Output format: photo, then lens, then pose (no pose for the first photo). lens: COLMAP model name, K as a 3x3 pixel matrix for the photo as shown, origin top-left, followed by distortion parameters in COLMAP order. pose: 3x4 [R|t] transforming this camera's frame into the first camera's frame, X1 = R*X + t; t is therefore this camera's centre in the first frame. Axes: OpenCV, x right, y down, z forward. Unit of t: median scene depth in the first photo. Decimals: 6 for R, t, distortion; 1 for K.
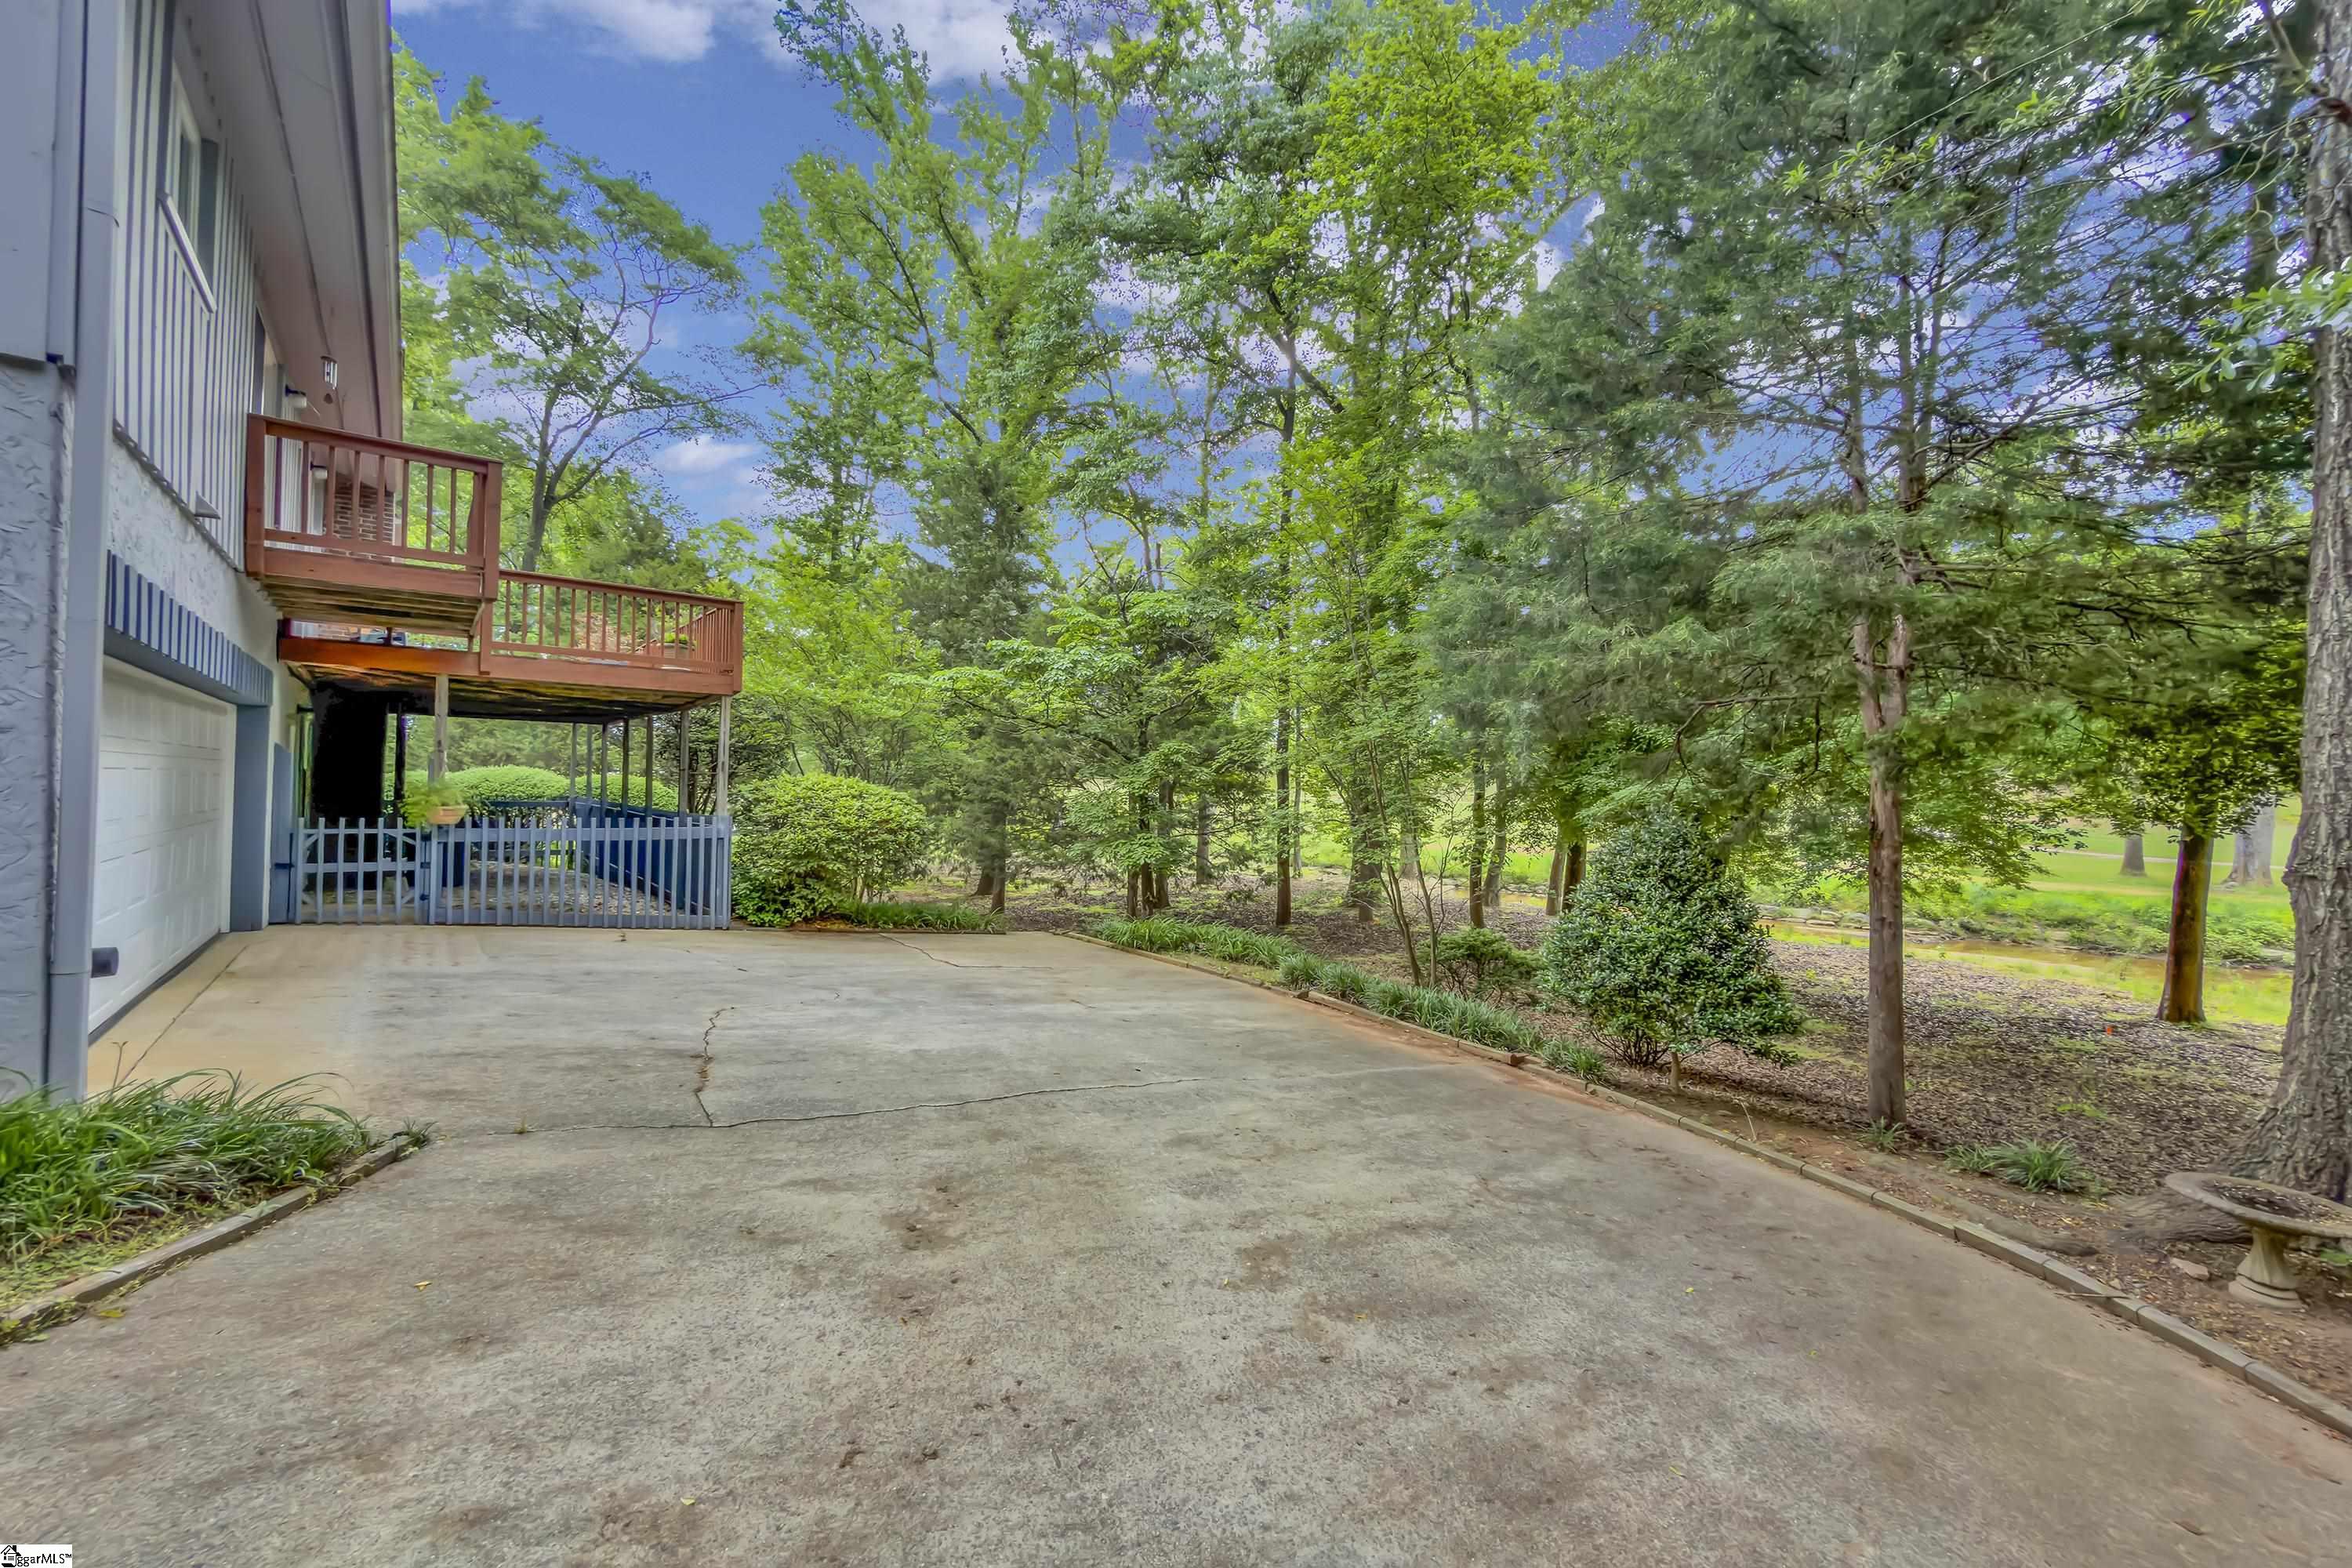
lens RADIAL K [[943.5, 0, 1179.6], [0, 943.5, 790.7], [0, 0, 1]] dist [0.001830, 0.000196]
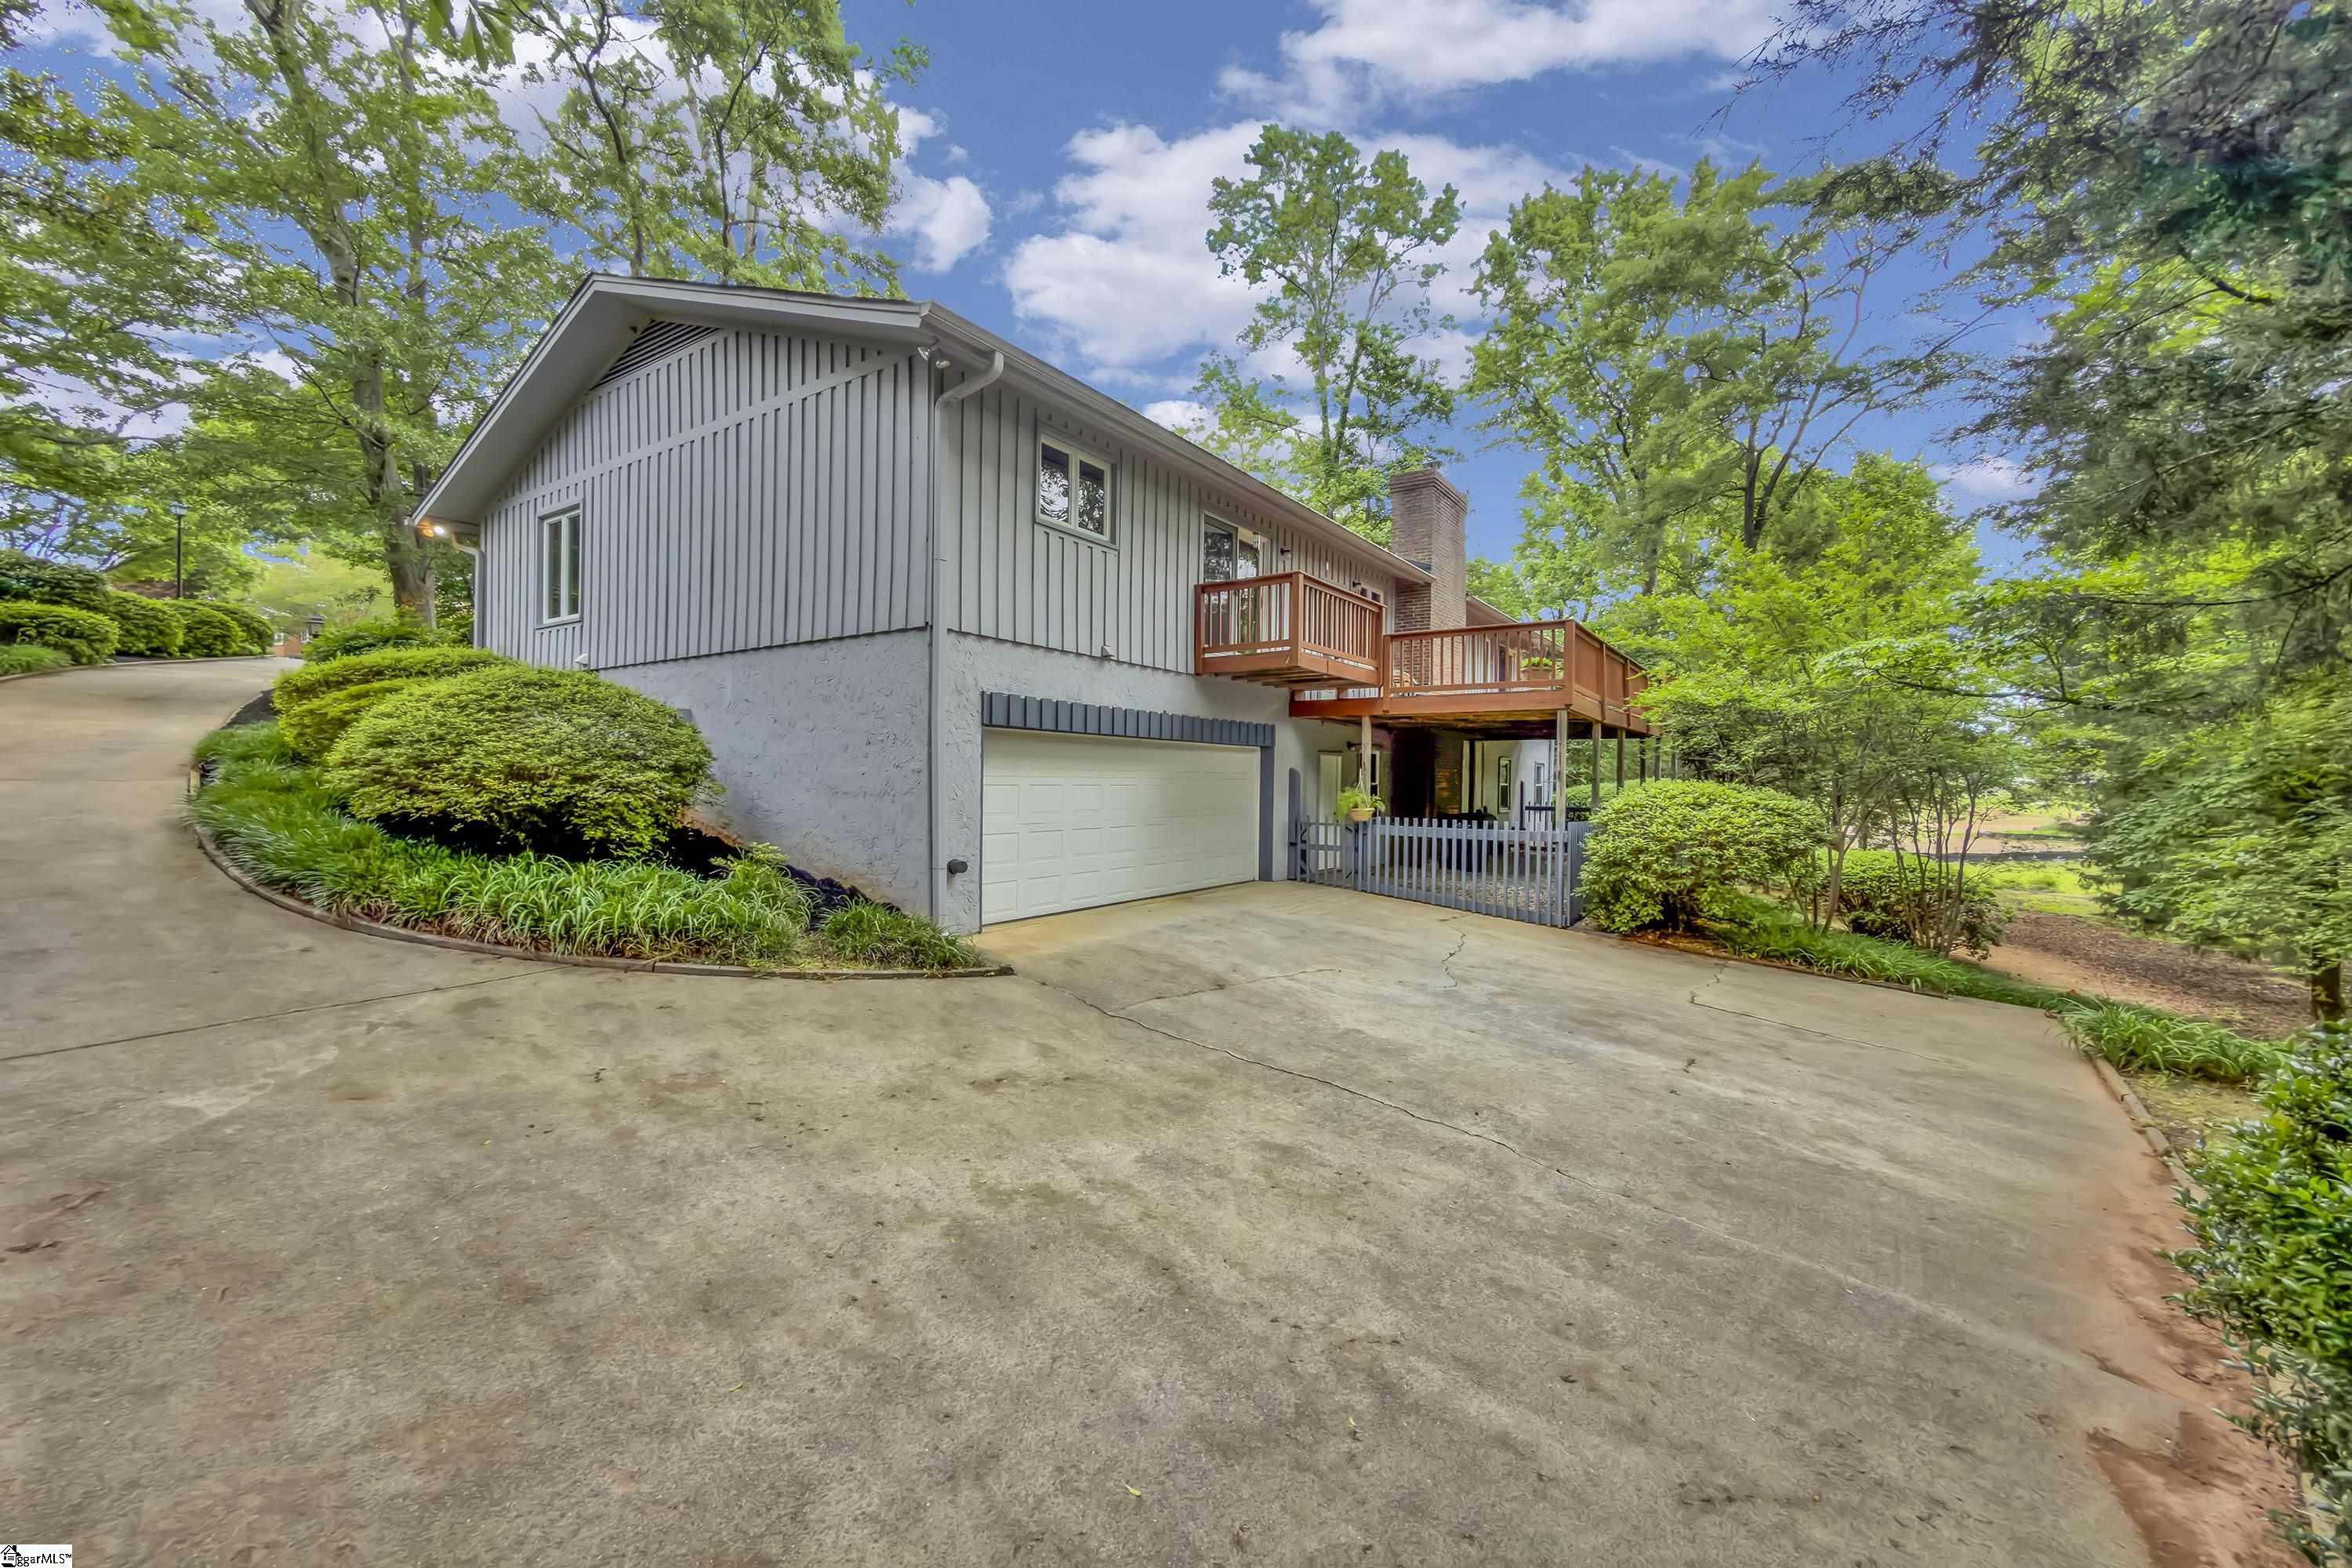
lens RADIAL K [[943.5, 0, 1179.6], [0, 943.5, 790.7], [0, 0, 1]] dist [0.001830, 0.000196]
pose [[0.275904, -0.006444, -0.961163, 0.772138], [-0.004029, 0.999961, -0.007861, 0.003296], [0.961177, 0.006041, 0.275868, 0.518937]]
